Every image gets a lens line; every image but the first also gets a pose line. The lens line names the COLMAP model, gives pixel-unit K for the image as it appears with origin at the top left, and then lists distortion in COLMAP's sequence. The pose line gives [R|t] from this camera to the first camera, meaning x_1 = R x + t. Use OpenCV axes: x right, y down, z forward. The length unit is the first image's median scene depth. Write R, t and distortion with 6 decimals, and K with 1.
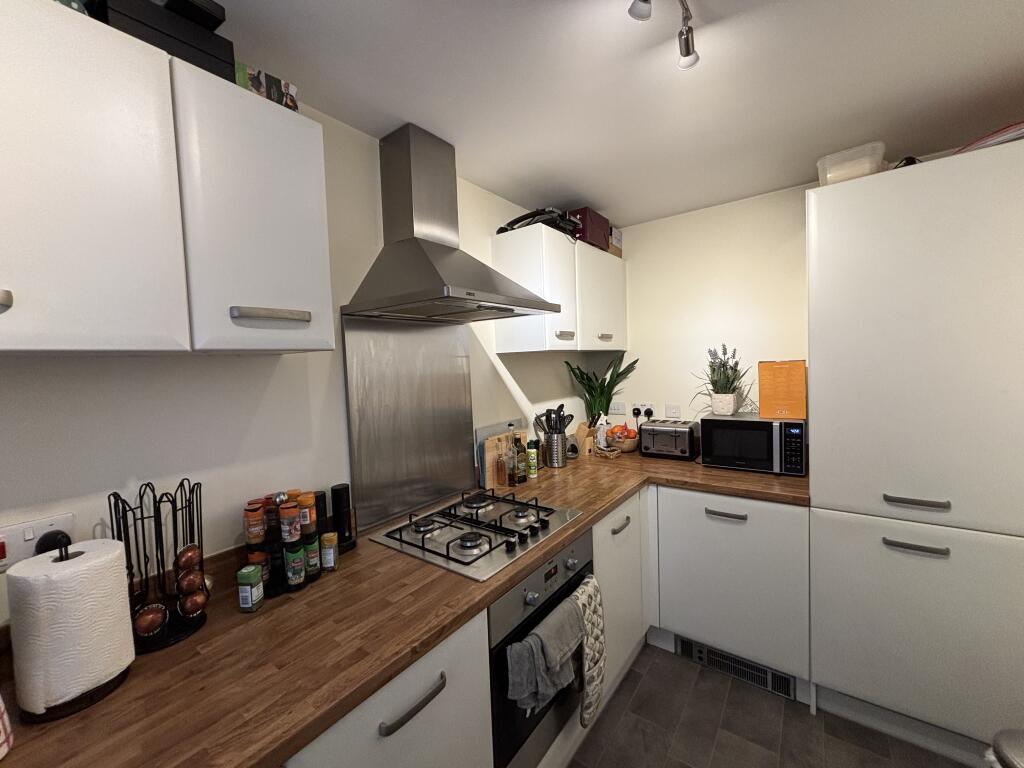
lens RADIAL K [[412.1, 0, 512.0], [0, 412.1, 384.0], [0, 0, 1]] dist [0.005677, 0.000502]
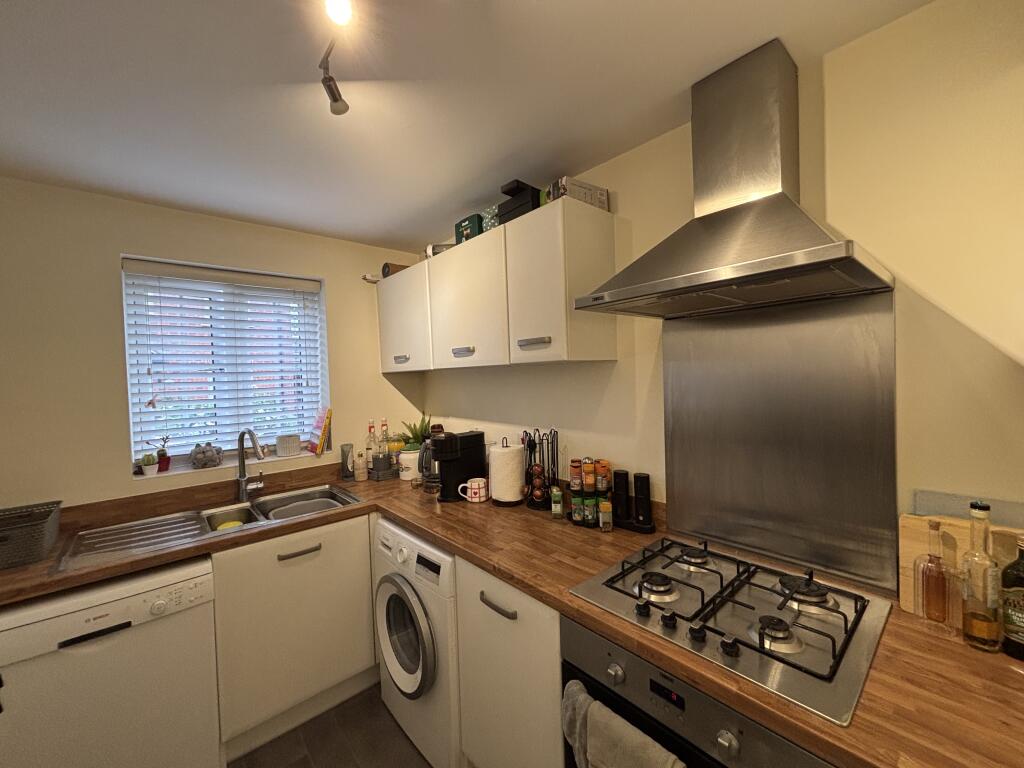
lens RADIAL K [[407.6, 0, 513.7], [0, 407.6, 388.3], [0, 0, 1]] dist [0.000271, -0.000022]
pose [[-0.199936, 0.070187, -0.977292, 0.985633], [-0.008552, 0.997268, 0.073372, -0.091993], [0.979772, 0.023028, -0.198789, 1.169015]]
